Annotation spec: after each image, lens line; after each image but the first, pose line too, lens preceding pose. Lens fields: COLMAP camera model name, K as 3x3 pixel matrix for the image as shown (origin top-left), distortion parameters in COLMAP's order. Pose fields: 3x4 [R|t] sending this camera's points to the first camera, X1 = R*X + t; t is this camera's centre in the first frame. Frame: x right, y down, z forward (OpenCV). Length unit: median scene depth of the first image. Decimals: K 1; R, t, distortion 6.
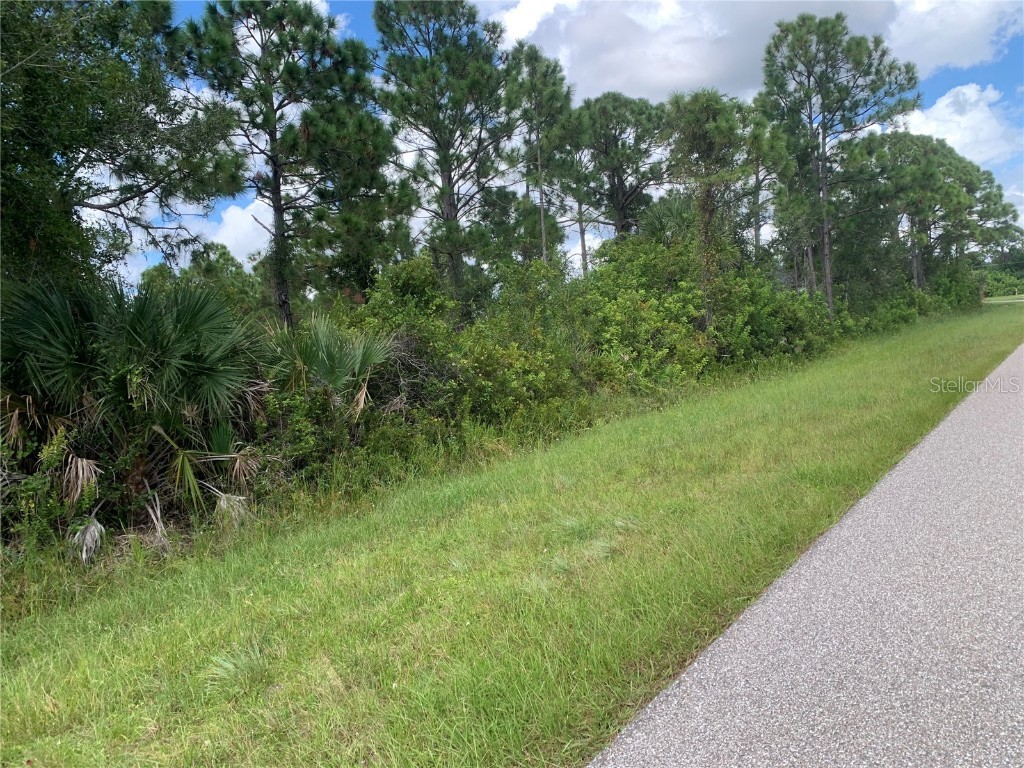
lens RADIAL K [[776.9, 0, 512.0], [0, 776.9, 384.0], [0, 0, 1]] dist [0.025021, -0.028379]
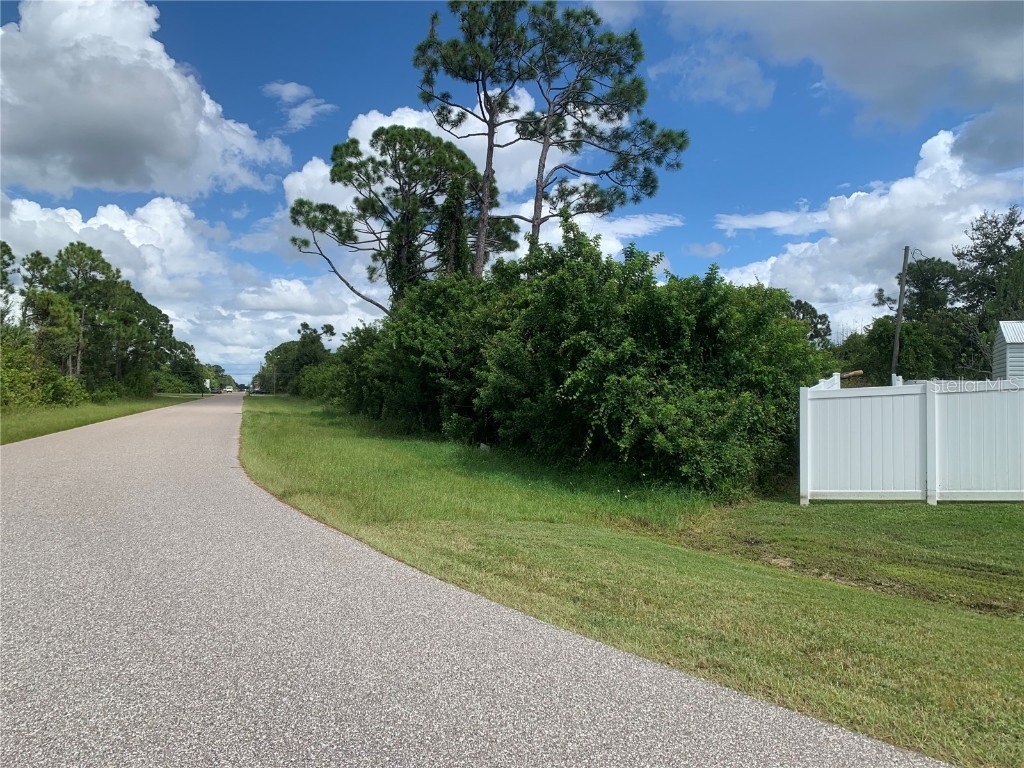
lens RADIAL K [[775.6, 0, 497.6], [0, 775.6, 381.7], [0, 0, 1]] dist [0.078790, -0.100285]
pose [[0.577764, 0.141807, 0.803790, -0.398900], [-0.050167, 0.989099, -0.138441, 0.077972], [-0.814660, 0.039663, 0.578580, -0.703369]]
